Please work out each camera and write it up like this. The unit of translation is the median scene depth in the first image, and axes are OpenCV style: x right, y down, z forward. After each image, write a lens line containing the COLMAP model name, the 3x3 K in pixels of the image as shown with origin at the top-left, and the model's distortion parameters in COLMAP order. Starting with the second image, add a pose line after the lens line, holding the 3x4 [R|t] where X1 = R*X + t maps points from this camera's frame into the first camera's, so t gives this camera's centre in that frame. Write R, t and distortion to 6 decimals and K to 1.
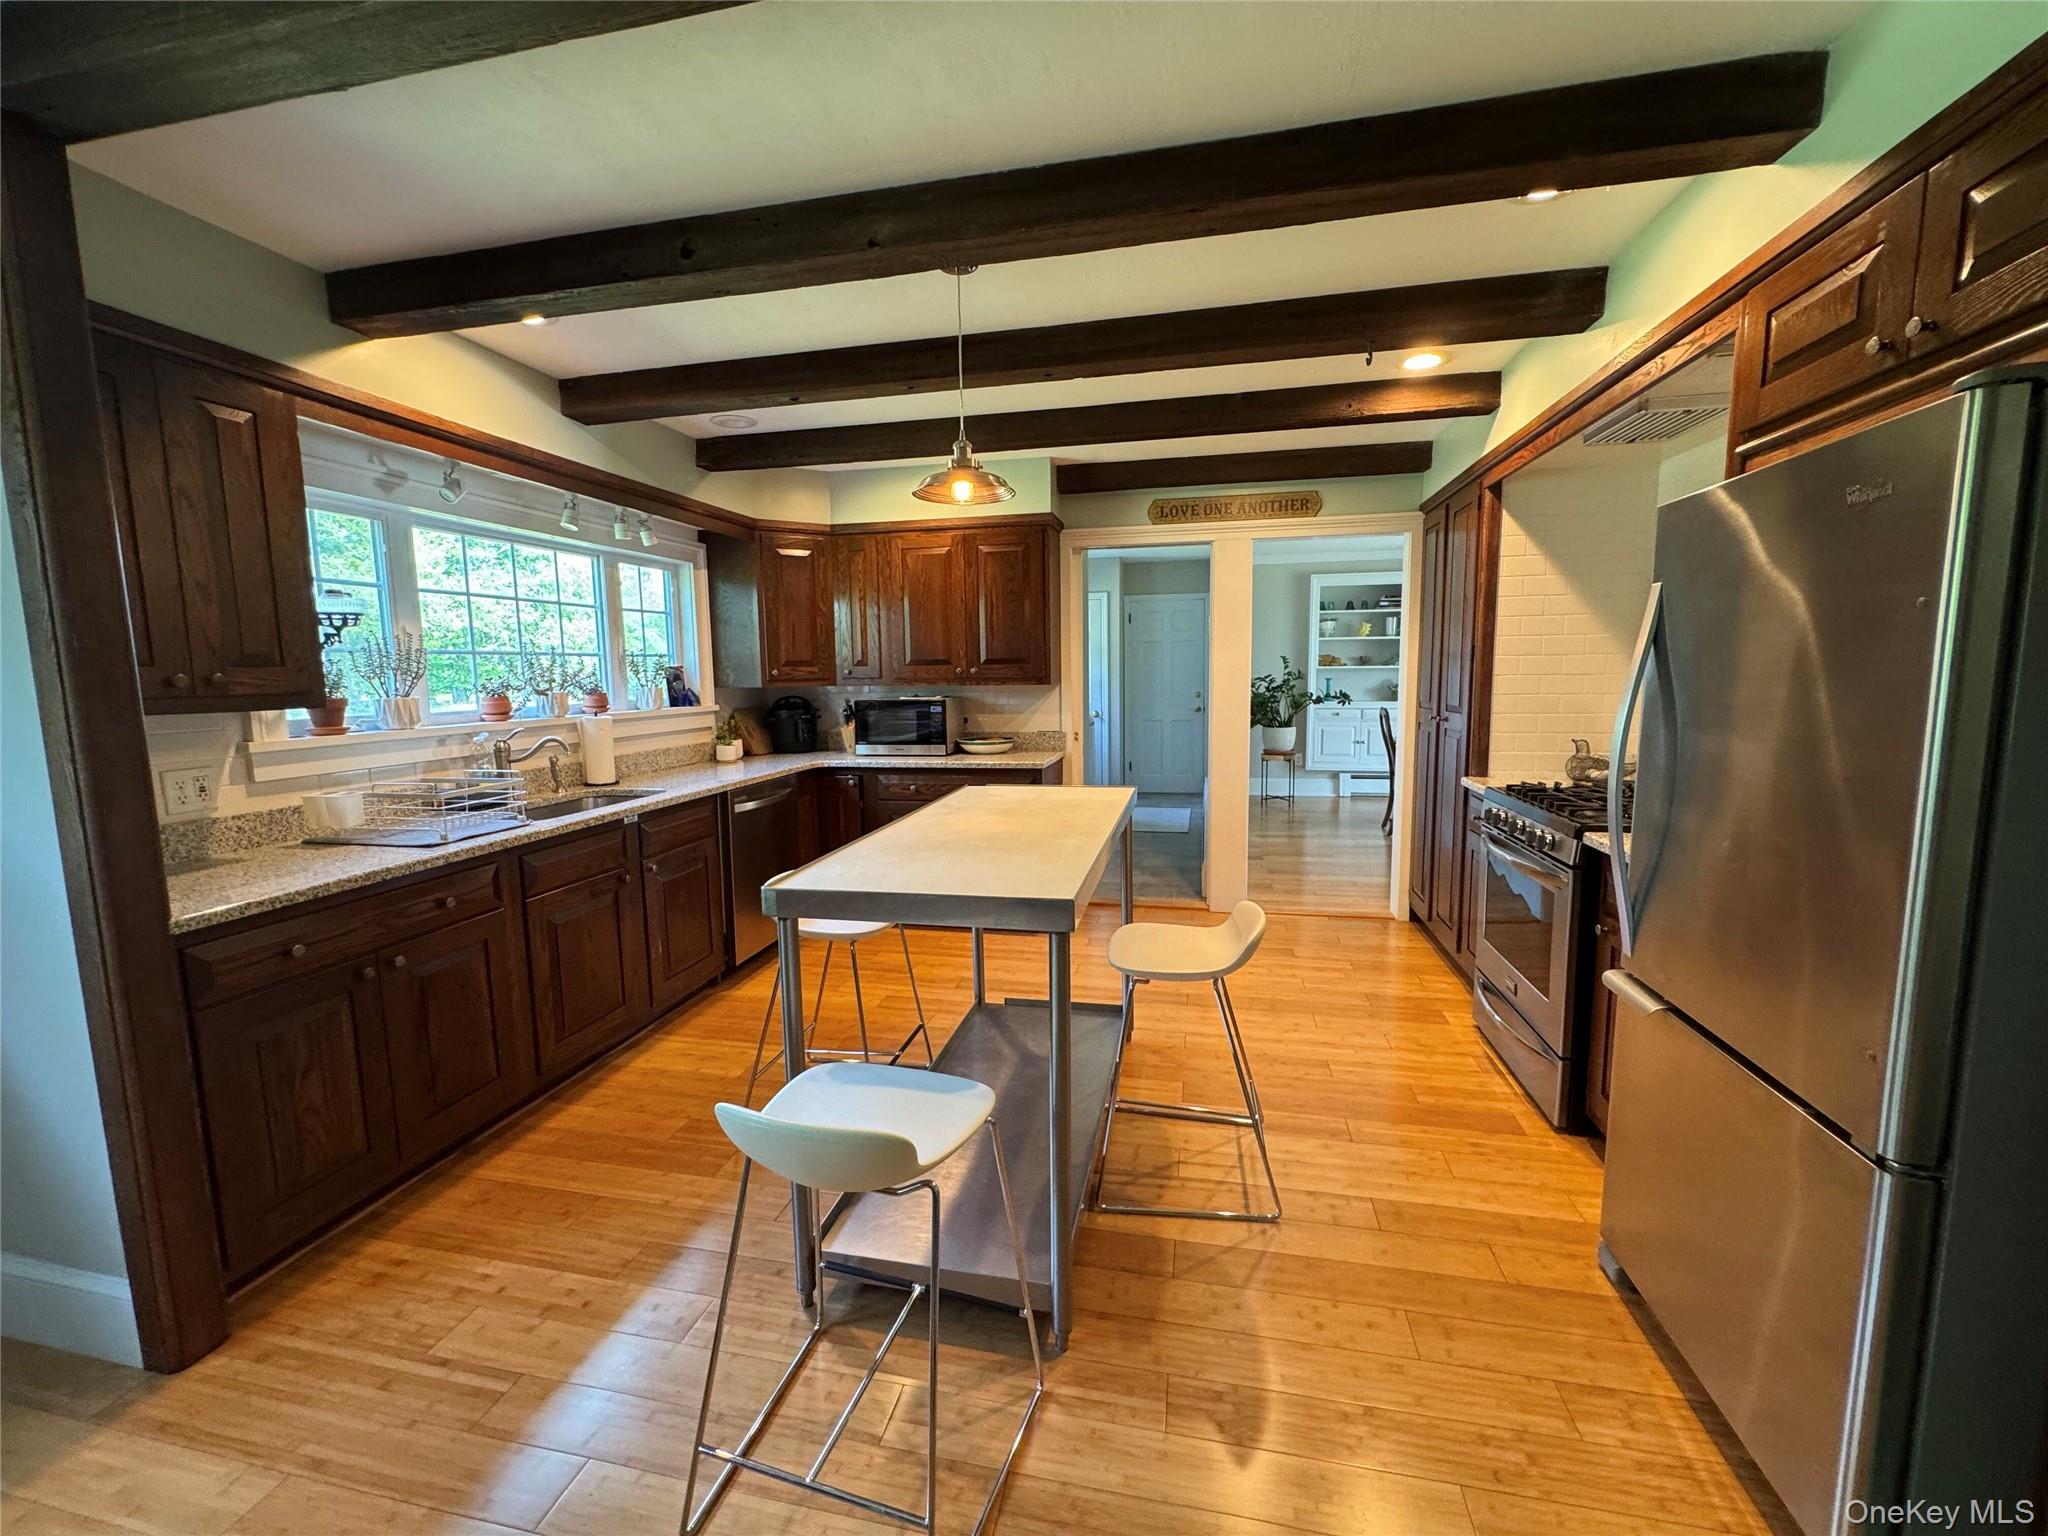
lens RADIAL K [[816.9, 0, 1020.1], [0, 816.9, 761.4], [0, 0, 1]] dist [-0.001602, -0.000065]
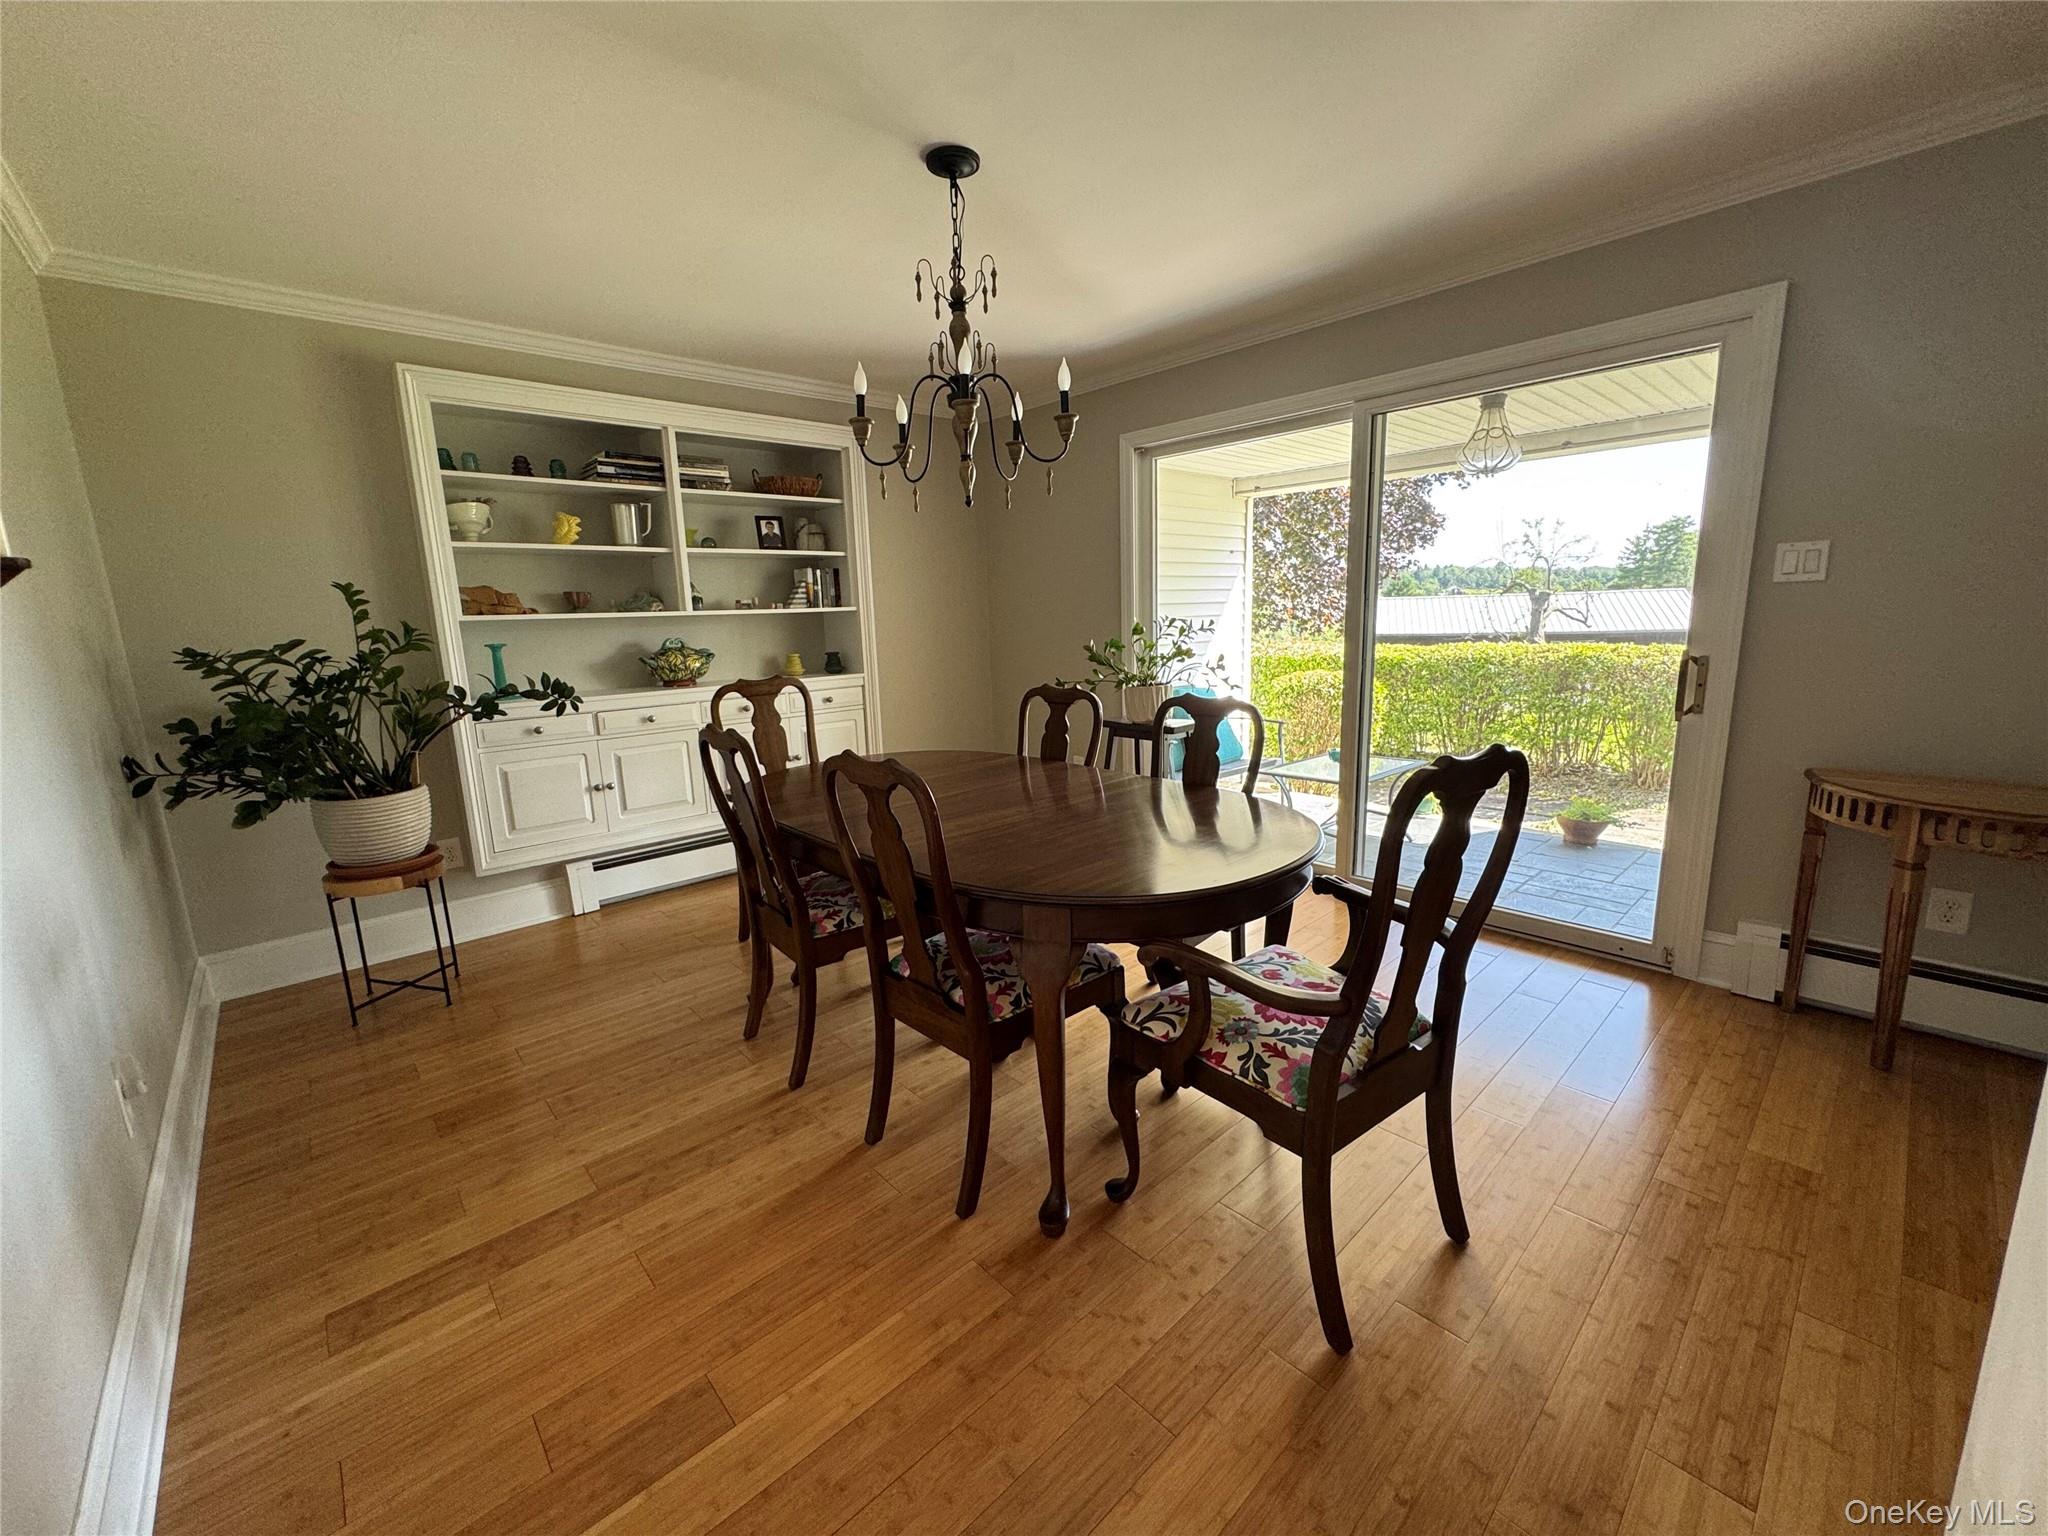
lens RADIAL K [[816.9, 0, 1020.9], [0, 816.9, 765.9], [0, 0, 1]] dist [-0.001602, -0.000065]
pose [[0.572342, -0.156393, 0.804963, 0.193719], [0.112820, 0.987327, 0.111606, -0.058807], [-0.812217, 0.026939, 0.582734, 0.561516]]
